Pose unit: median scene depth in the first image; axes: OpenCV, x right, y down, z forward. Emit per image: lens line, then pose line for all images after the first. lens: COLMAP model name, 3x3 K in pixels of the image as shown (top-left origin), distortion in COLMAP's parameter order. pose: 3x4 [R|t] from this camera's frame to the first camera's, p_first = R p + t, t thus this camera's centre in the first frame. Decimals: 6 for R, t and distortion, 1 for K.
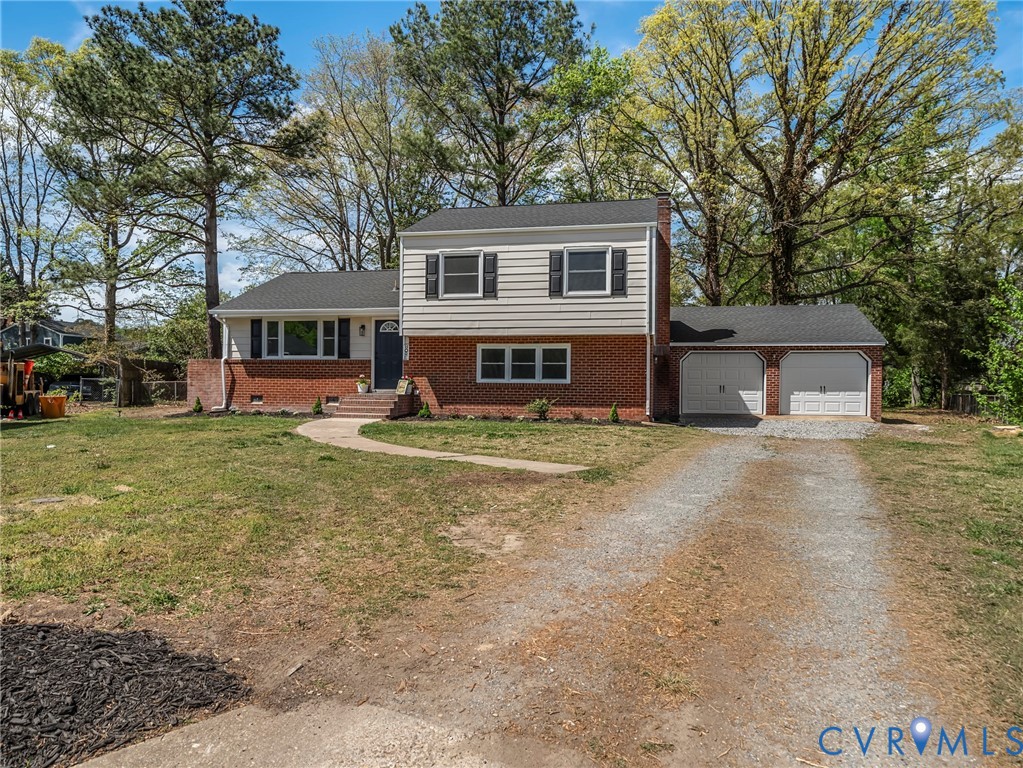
lens RADIAL K [[624.6, 0, 510.8], [0, 624.6, 384.9], [0, 0, 1]] dist [-0.000038, 0.000017]
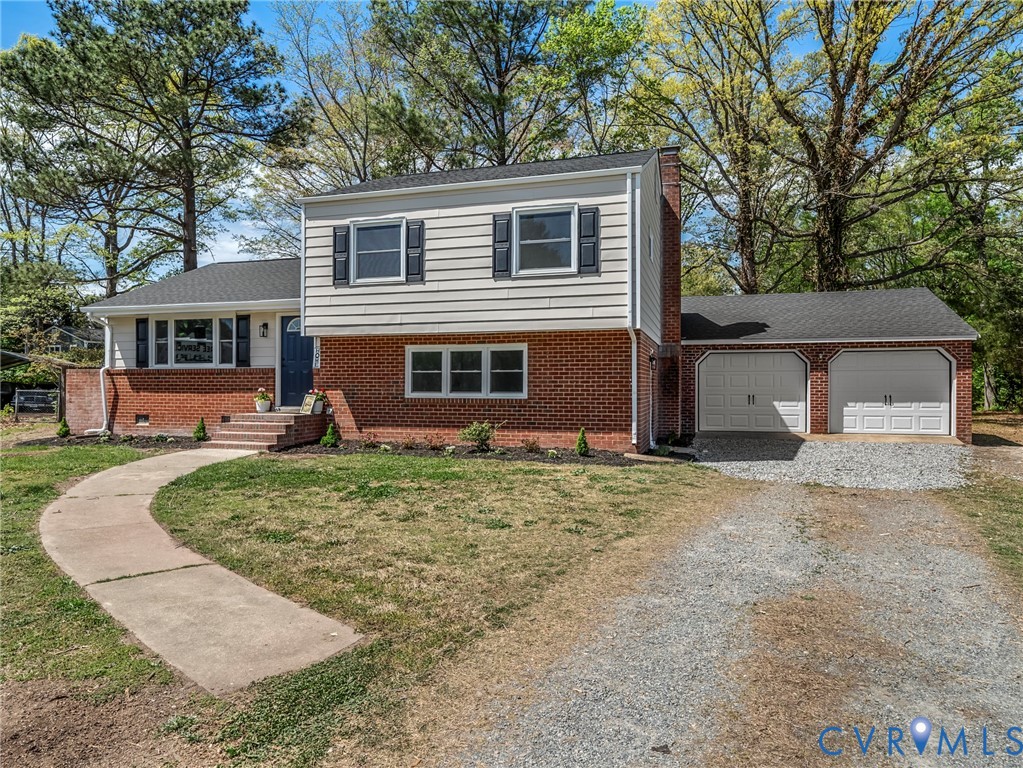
lens RADIAL K [[604.9, 0, 512.3], [0, 604.9, 382.0], [0, 0, 1]] dist [0.000800, -0.000404]
pose [[0.997170, -0.009194, -0.074612, 0.116310], [0.008837, 0.999948, -0.005115, -0.016147], [0.074655, 0.004441, 0.997200, 0.270328]]
